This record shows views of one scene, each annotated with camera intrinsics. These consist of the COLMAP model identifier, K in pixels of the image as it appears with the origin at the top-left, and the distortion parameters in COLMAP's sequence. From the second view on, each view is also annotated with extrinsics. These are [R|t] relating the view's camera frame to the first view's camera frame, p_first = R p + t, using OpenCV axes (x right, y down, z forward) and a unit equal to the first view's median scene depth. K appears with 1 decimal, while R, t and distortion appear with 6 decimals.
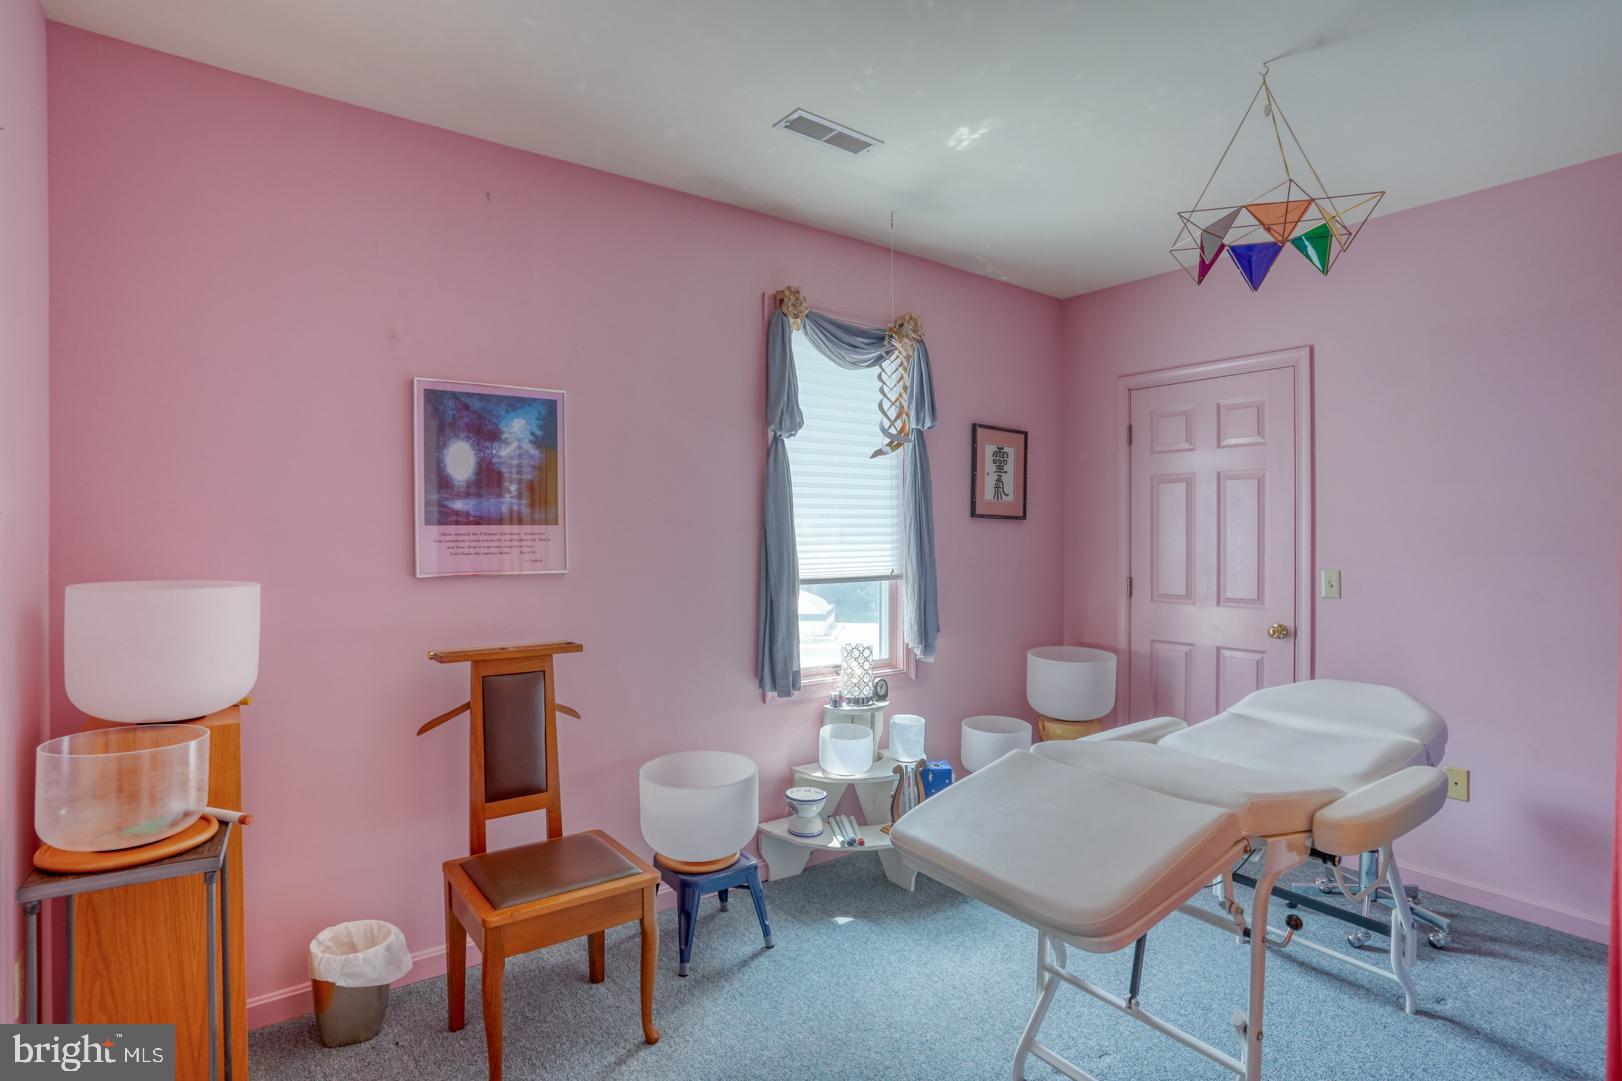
lens RADIAL K [[804.4, 0, 809.3], [0, 804.4, 533.6], [0, 0, 1]] dist [-0.067272, 0.024220]
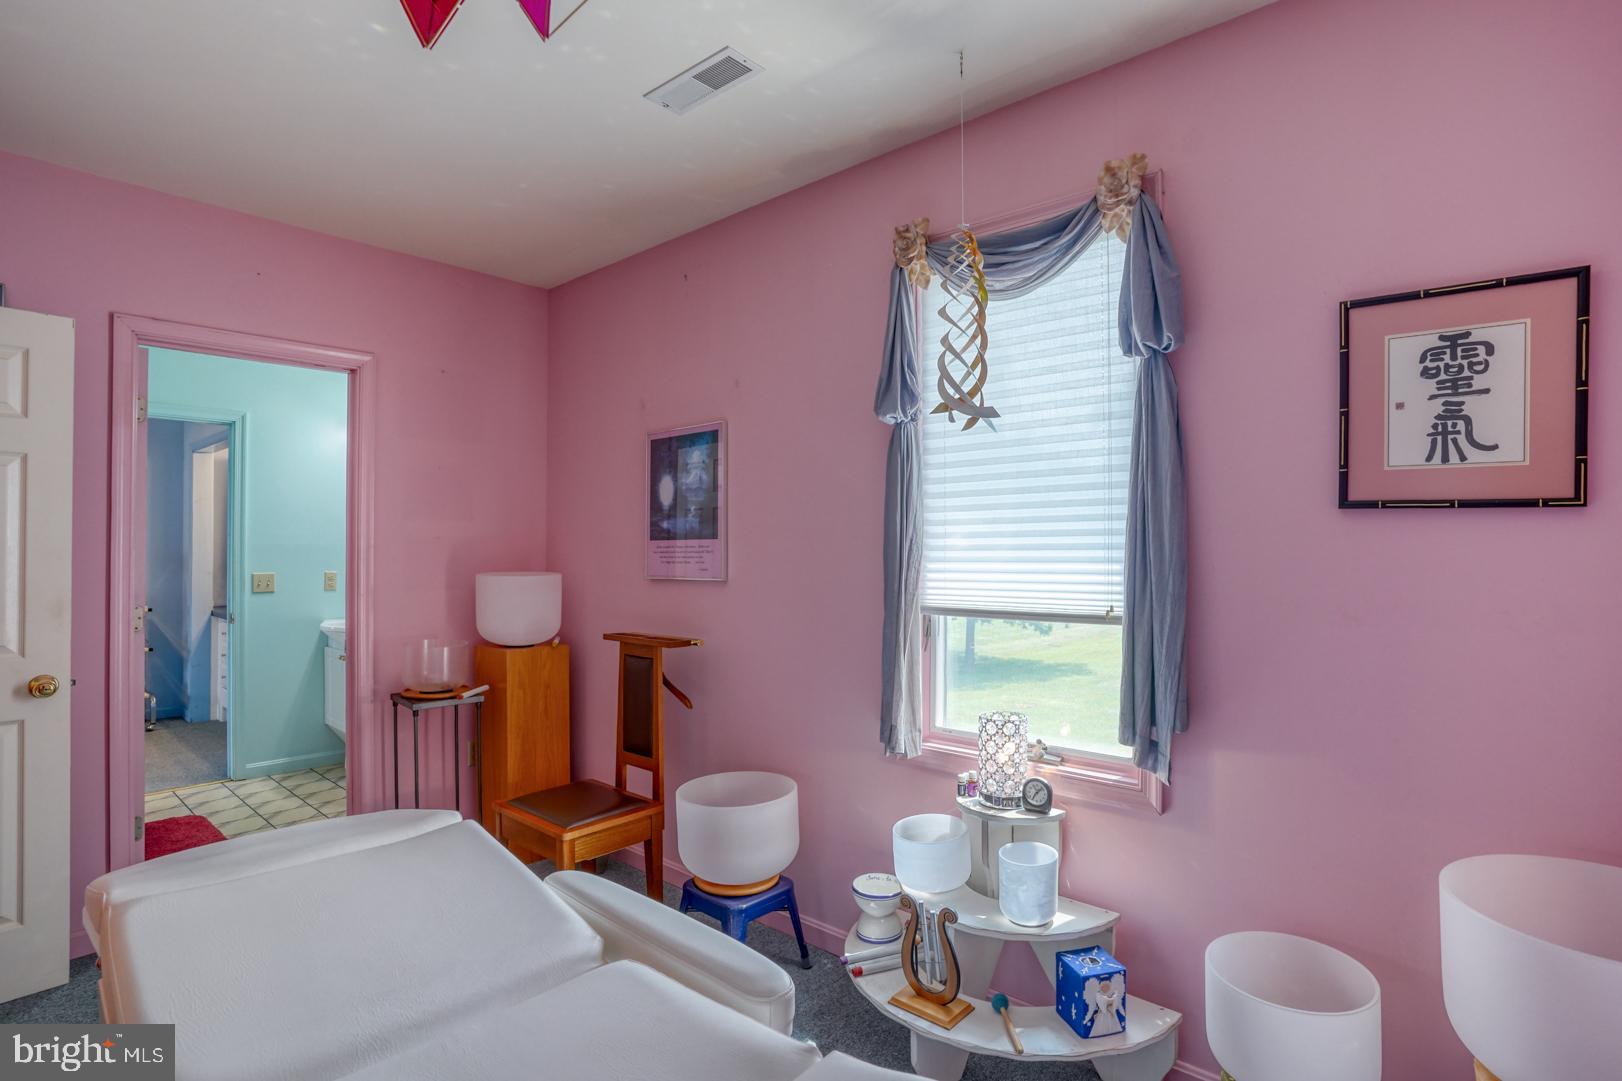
lens RADIAL K [[804.4, 0, 806.2], [0, 804.4, 549.2], [0, 0, 1]] dist [-0.067272, 0.024220]
pose [[0.215494, 0.004418, -0.976495, 0.658183], [0.004914, 0.999972, 0.005608, -0.001321], [0.976493, -0.006007, 0.215466, 0.695434]]
